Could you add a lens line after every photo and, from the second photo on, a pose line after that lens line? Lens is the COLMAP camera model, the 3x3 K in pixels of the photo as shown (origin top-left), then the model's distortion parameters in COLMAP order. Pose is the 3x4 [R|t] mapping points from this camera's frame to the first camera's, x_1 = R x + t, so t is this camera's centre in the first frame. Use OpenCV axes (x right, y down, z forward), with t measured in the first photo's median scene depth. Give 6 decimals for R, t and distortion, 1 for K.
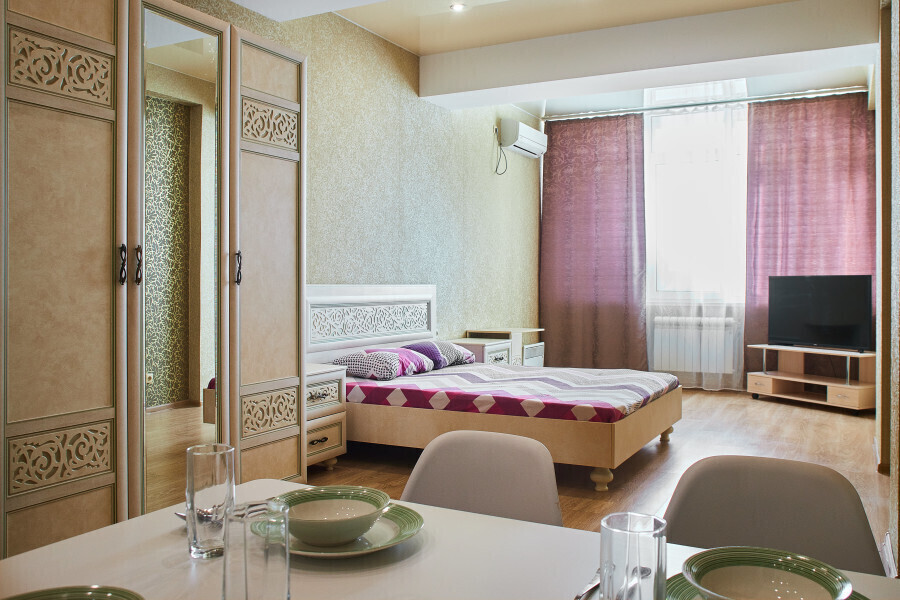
lens RADIAL K [[757.1, 0, 454.5], [0, 757.1, 297.0], [0, 0, 1]] dist [-0.057886, 0.016066]
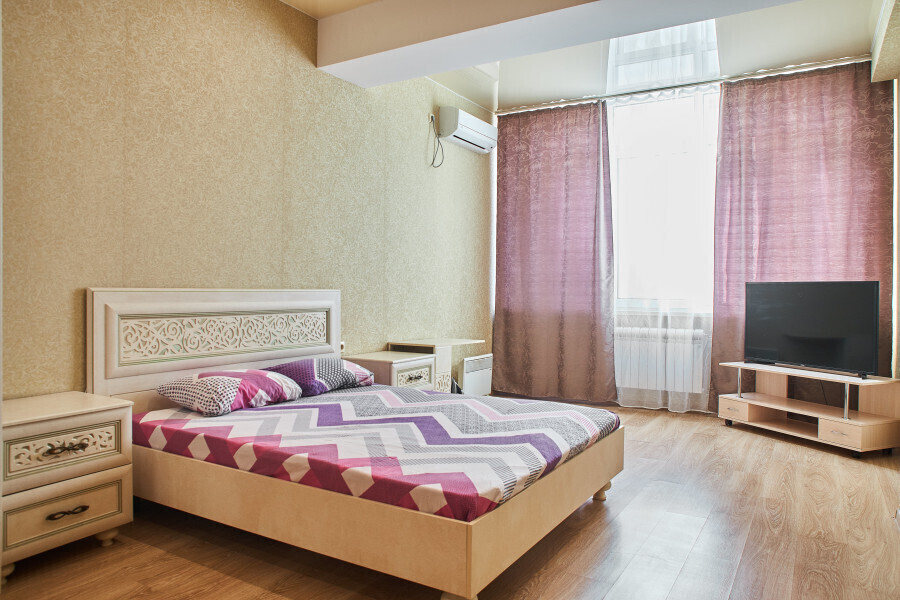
lens RADIAL K [[626.2, 0, 431.9], [0, 626.2, 297.6], [0, 0, 1]] dist [-0.052599, 0.021929]
pose [[0.997210, 0.007710, -0.074243, 0.133835], [-0.008032, 0.999960, -0.004038, -0.005567], [0.074209, 0.004623, 0.997232, 0.313335]]
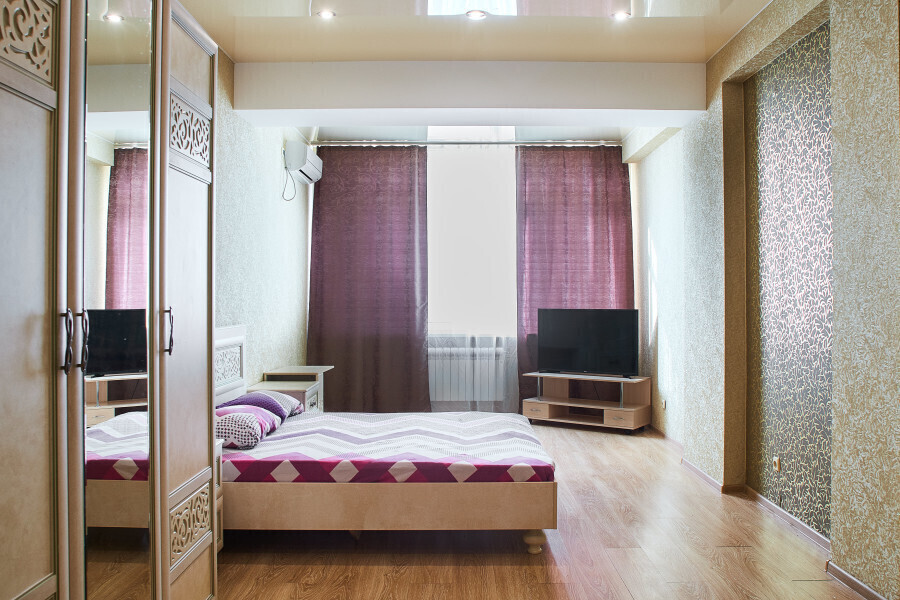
lens RADIAL K [[727.8, 0, 453.4], [0, 727.8, 303.3], [0, 0, 1]] dist [-0.084435, 0.050006]
pose [[0.887898, -0.003100, 0.460031, -0.199438], [0.008606, 0.999914, -0.009873, -0.030731], [-0.459961, 0.012726, 0.887848, 0.152396]]
